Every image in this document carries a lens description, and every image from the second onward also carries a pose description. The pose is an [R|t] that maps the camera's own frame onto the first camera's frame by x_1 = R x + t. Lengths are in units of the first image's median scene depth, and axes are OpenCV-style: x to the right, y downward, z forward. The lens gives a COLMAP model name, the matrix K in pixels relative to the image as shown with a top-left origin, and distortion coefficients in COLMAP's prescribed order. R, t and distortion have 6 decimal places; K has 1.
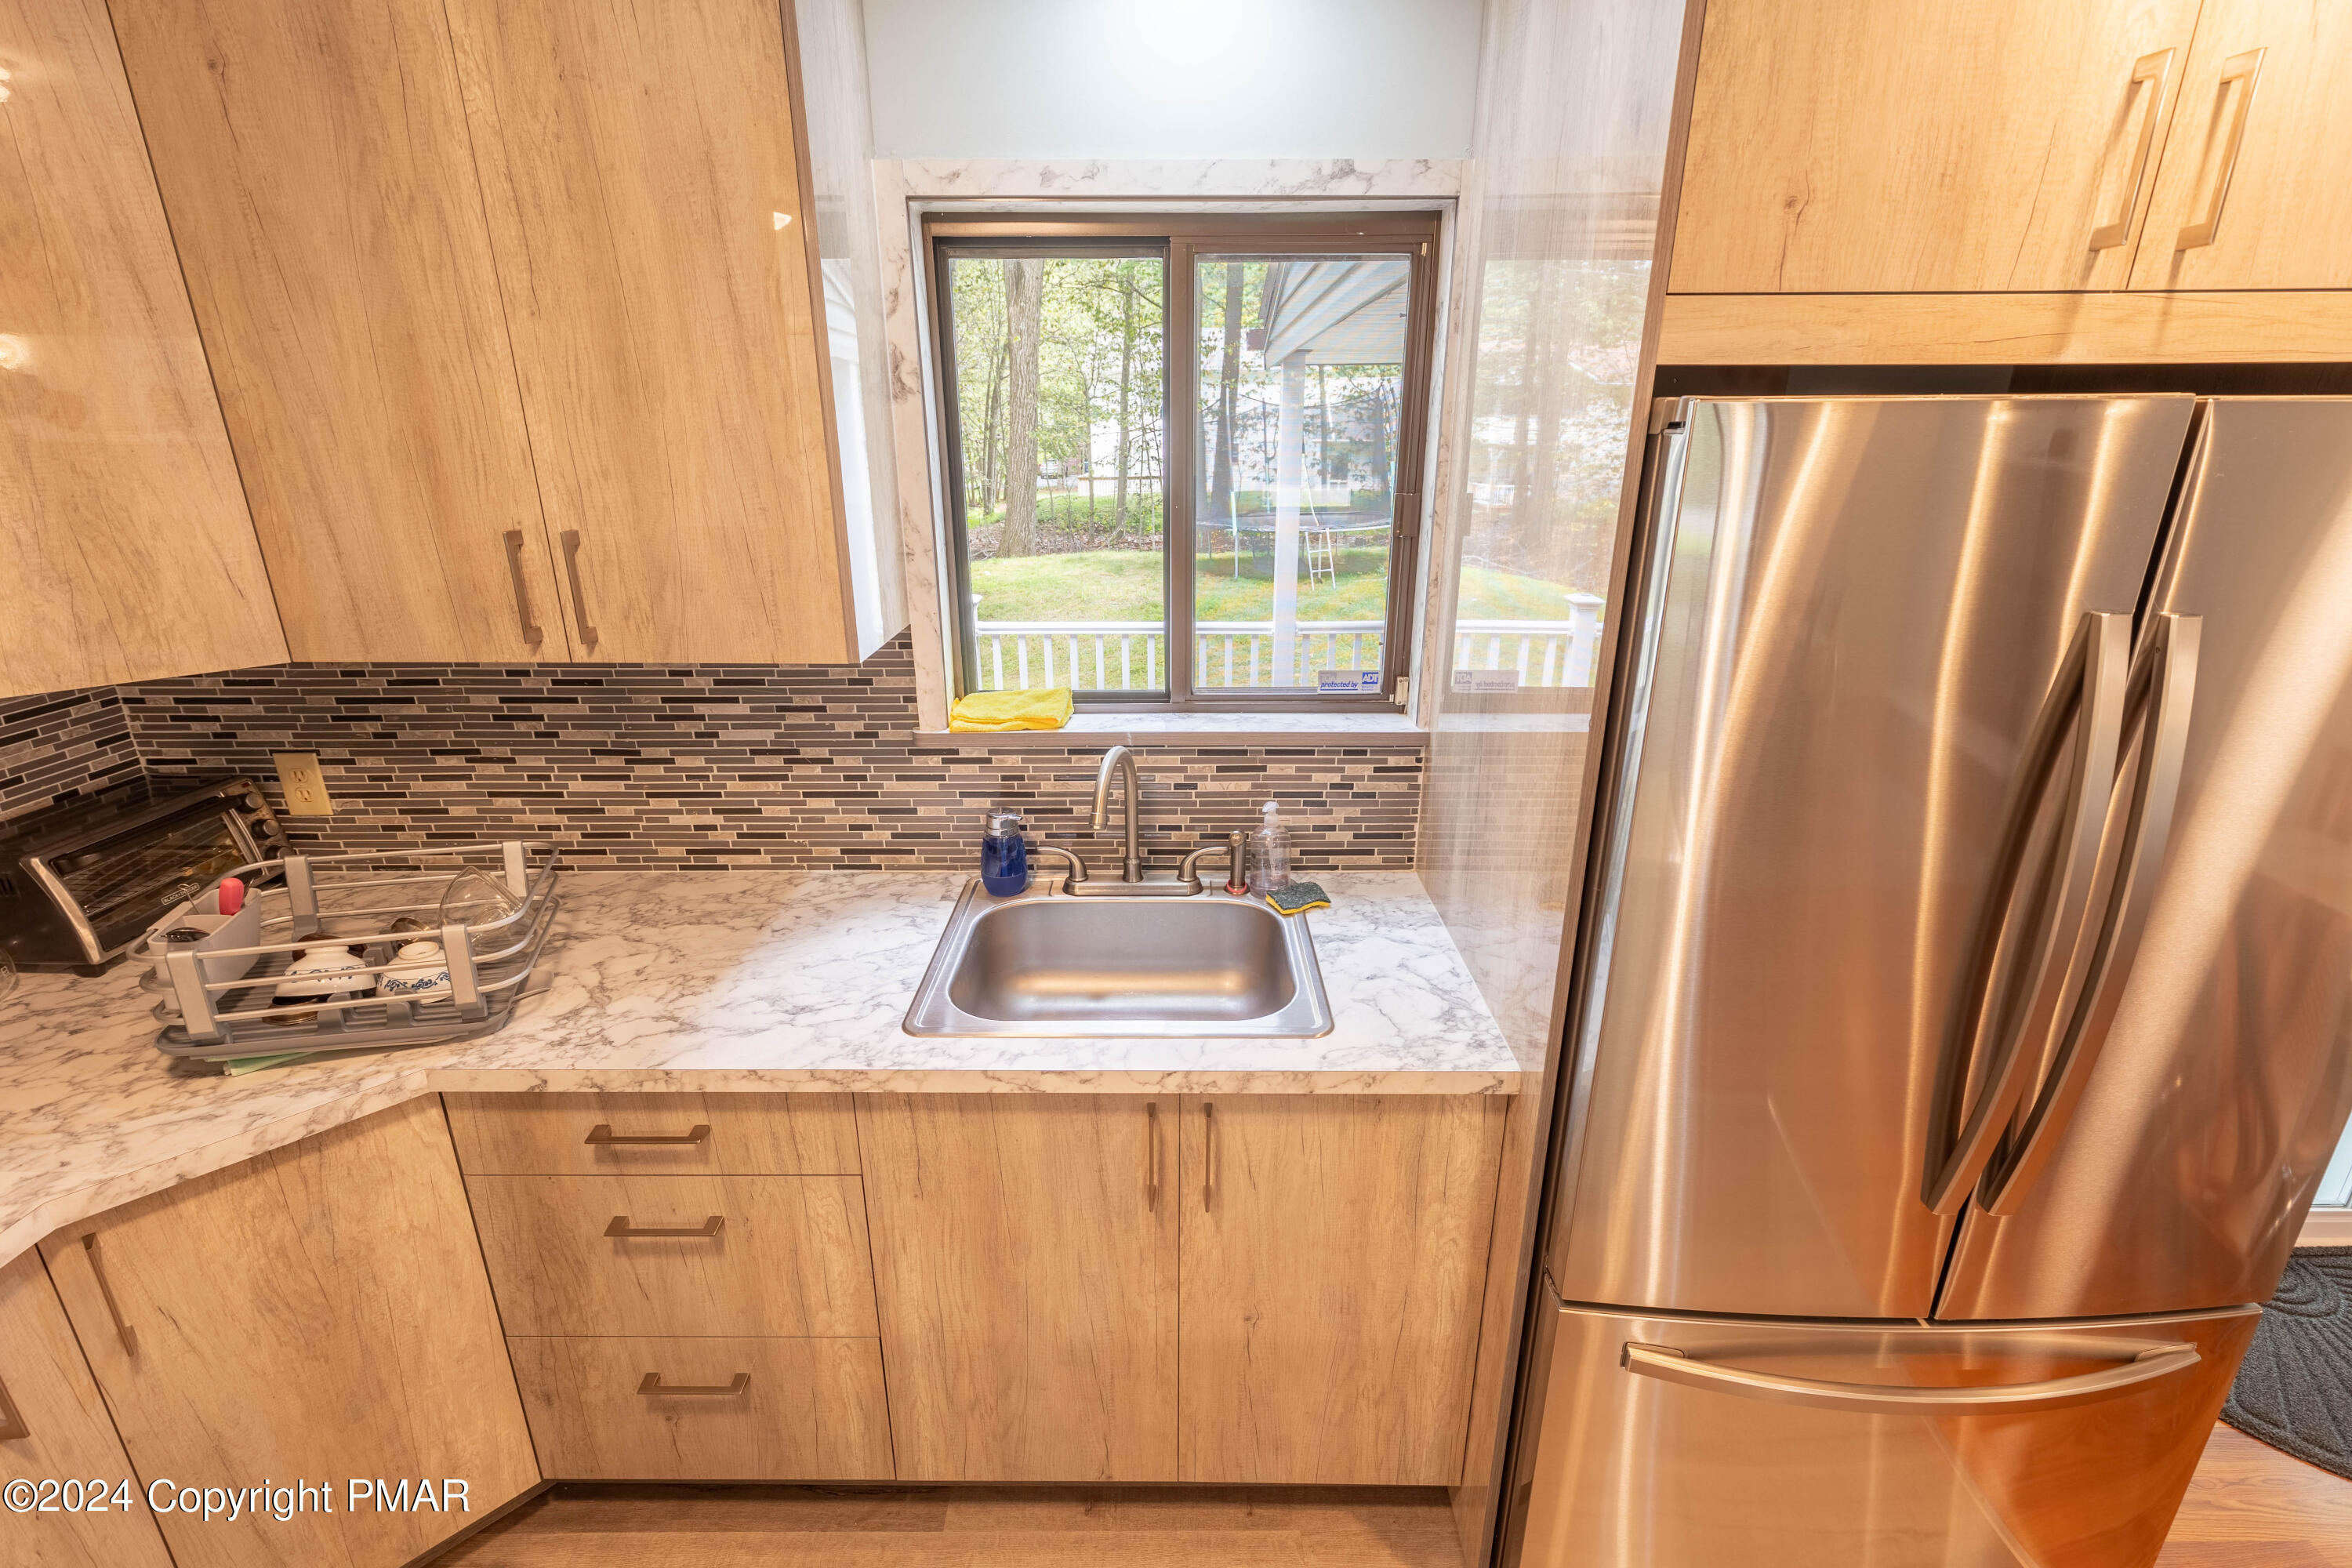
lens RADIAL K [[1051.1, 0, 1172.8], [0, 1051.1, 779.2], [0, 0, 1]] dist [0.006078, -0.000388]
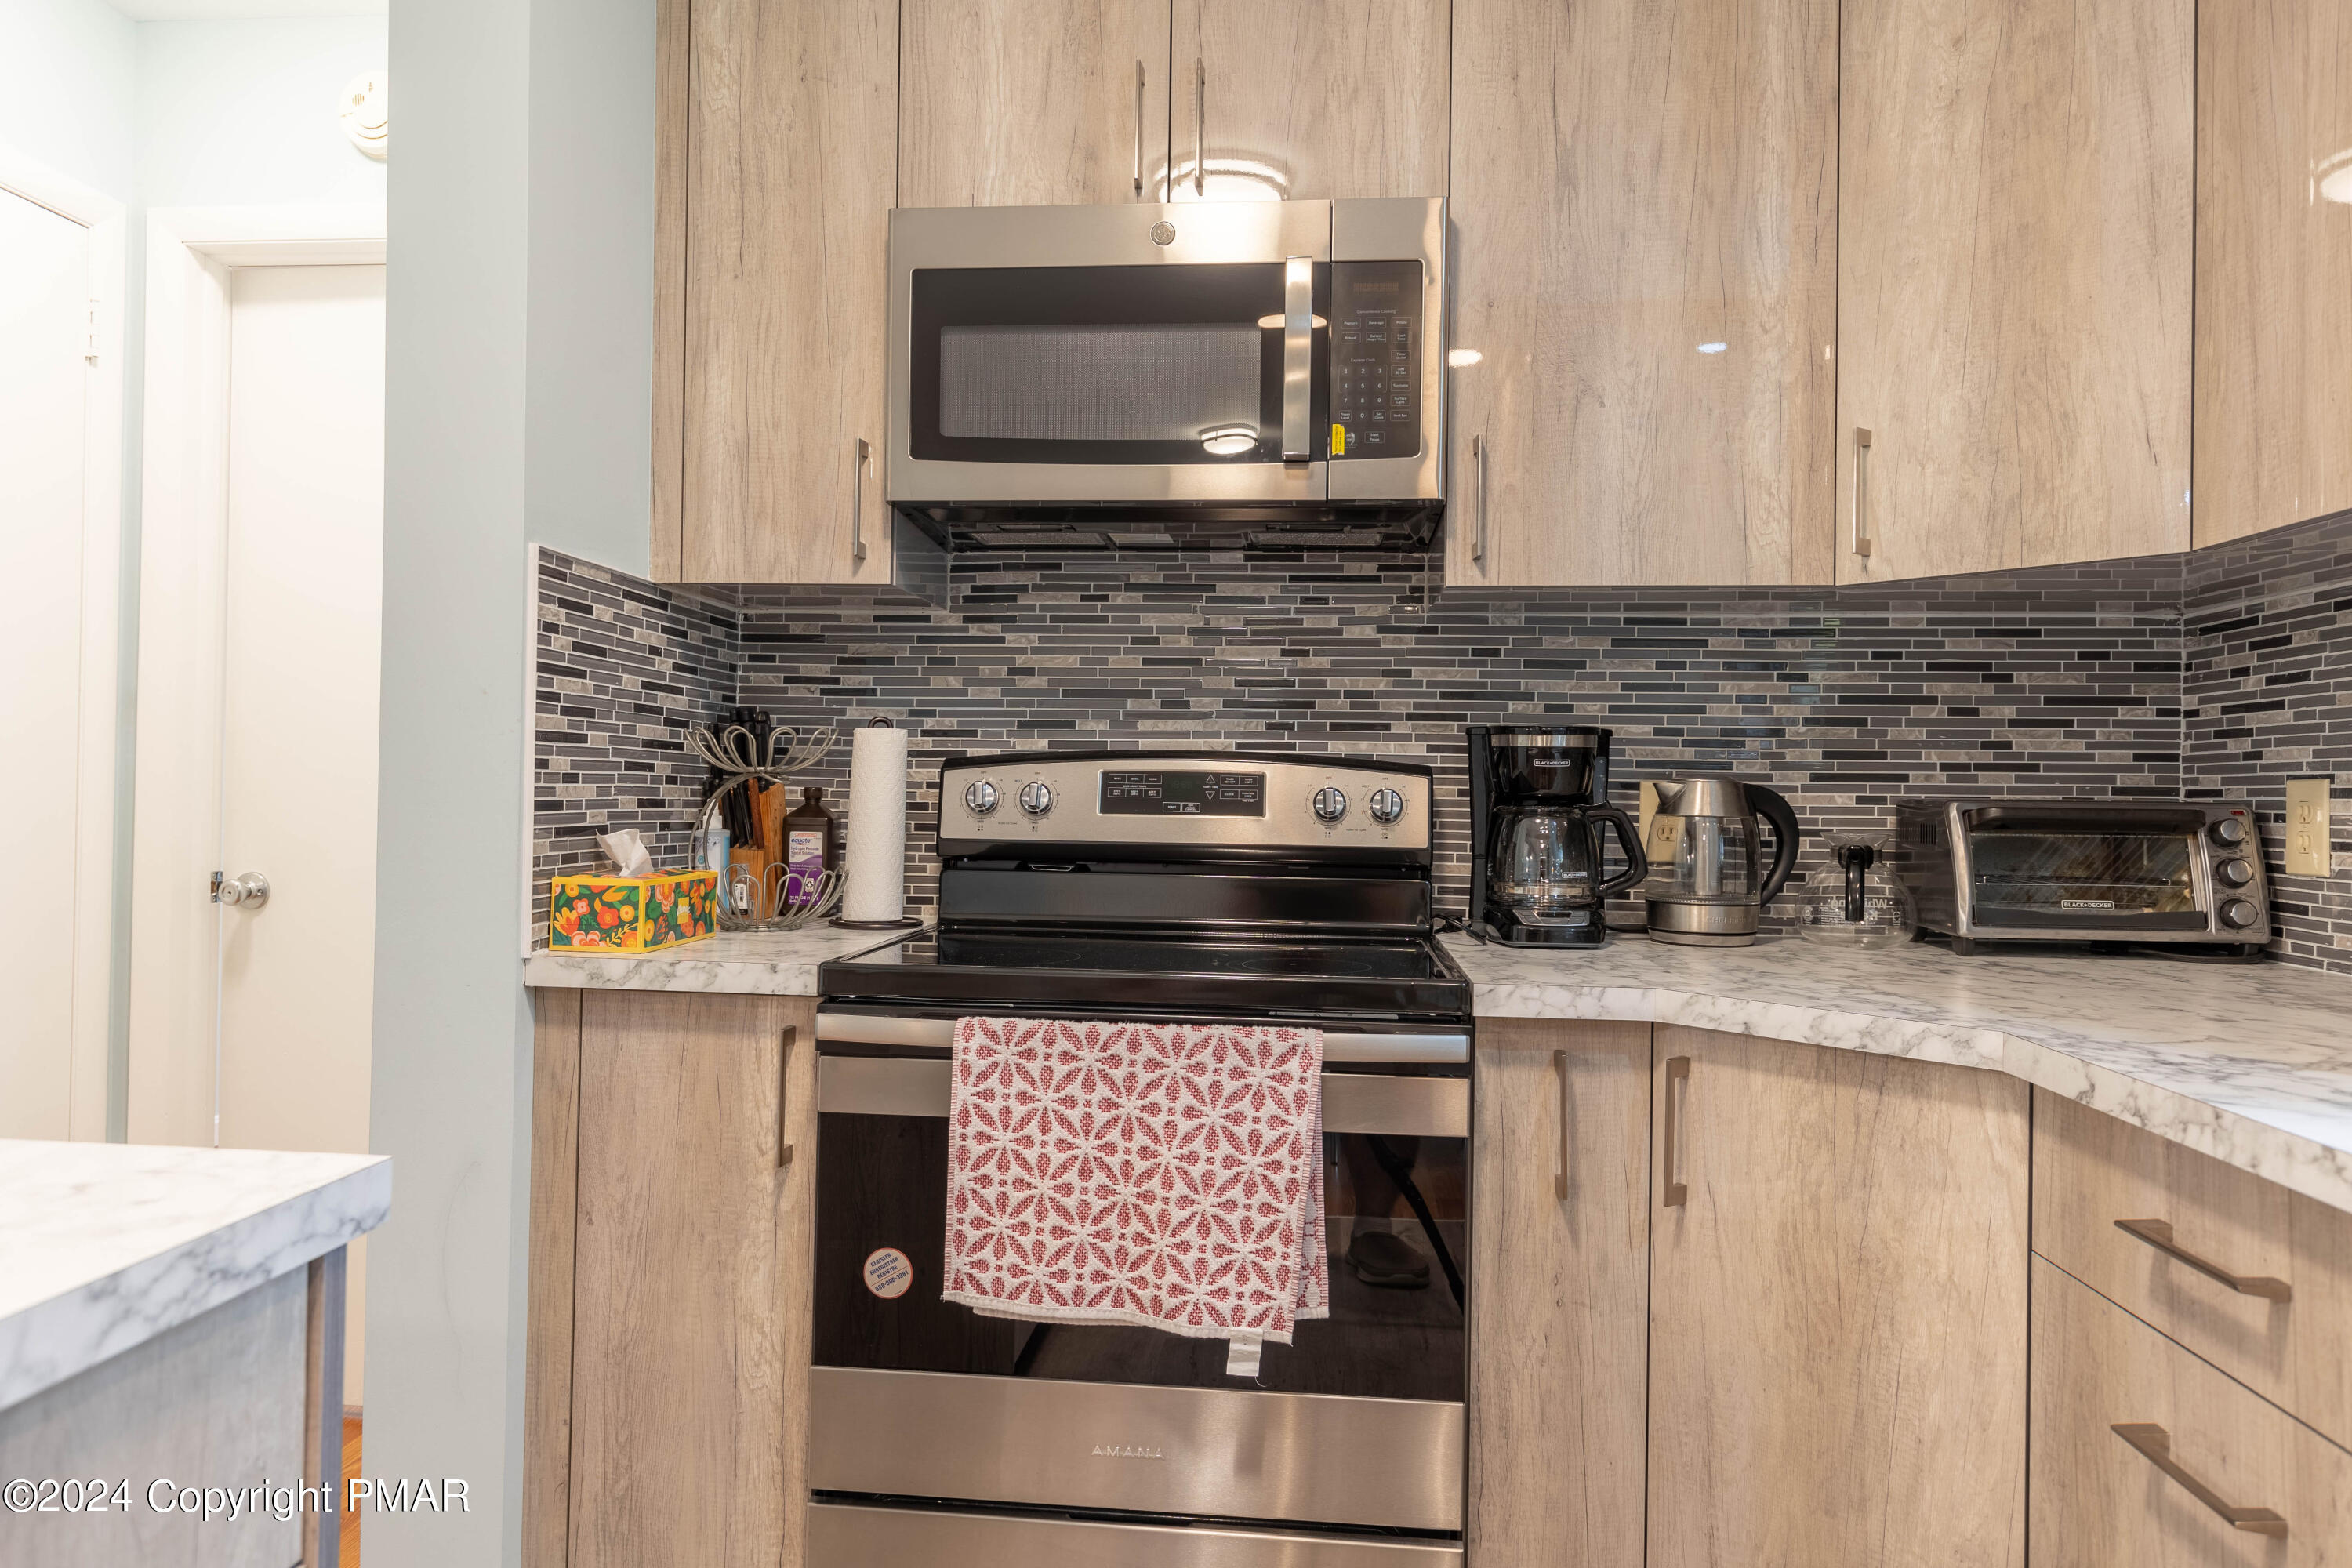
lens RADIAL K [[1497.6, 0, 1172.2], [0, 1497.6, 776.0], [0, 0, 1]] dist [0.004236, -0.003928]
pose [[-0.090244, -0.008526, -0.995883, 0.271814], [-0.339007, 0.940511, 0.022668, 0.257382], [0.936446, 0.339657, -0.087766, 0.488597]]
